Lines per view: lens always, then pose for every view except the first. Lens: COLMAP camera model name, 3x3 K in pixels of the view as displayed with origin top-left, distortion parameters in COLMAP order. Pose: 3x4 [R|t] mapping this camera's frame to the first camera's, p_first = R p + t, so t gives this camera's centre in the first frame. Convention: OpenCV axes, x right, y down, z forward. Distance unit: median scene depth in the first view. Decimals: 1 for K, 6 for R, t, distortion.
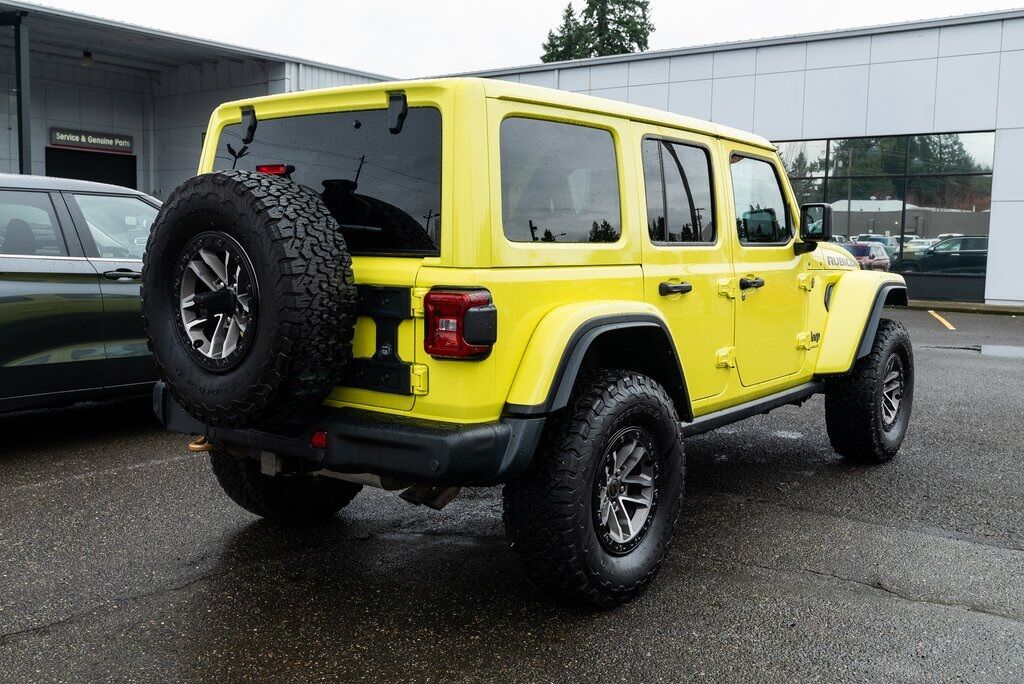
lens RADIAL K [[967.1, 0, 512.0], [0, 967.1, 342.0], [0, 0, 1]] dist [0.008274, 0.003784]
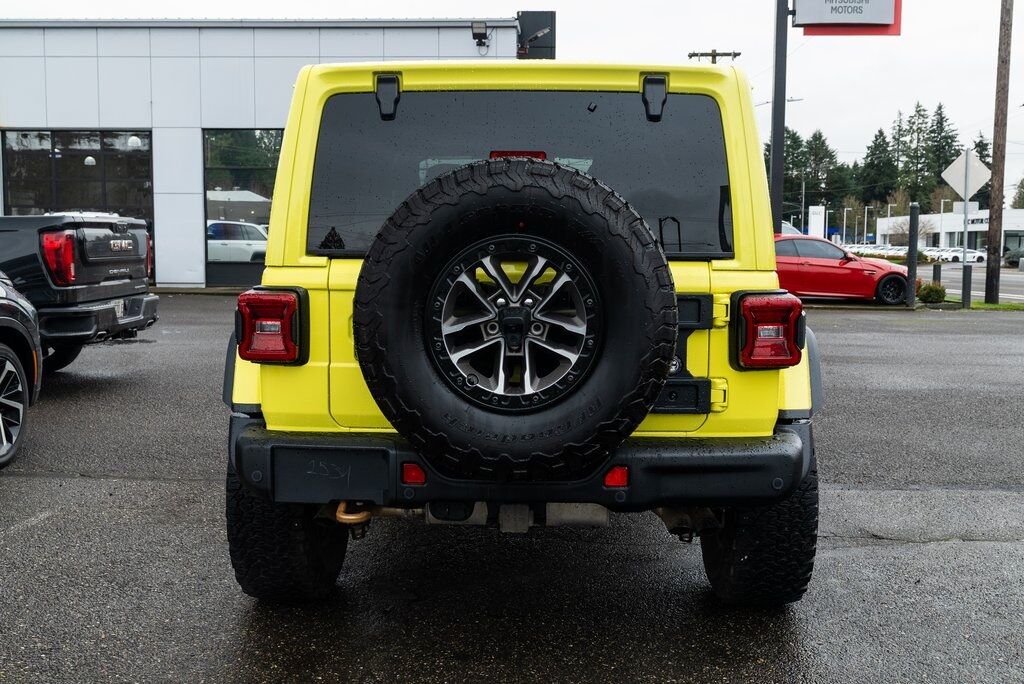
lens RADIAL K [[995.6, 0, 512.0], [0, 995.6, 342.0], [0, 0, 1]] dist [0.009062, 0.007796]
pose [[0.820969, -0.071572, 0.566470, -0.754730], [0.067920, 0.997310, 0.027572, -0.048032], [-0.566919, 0.015839, 0.823621, 0.326391]]
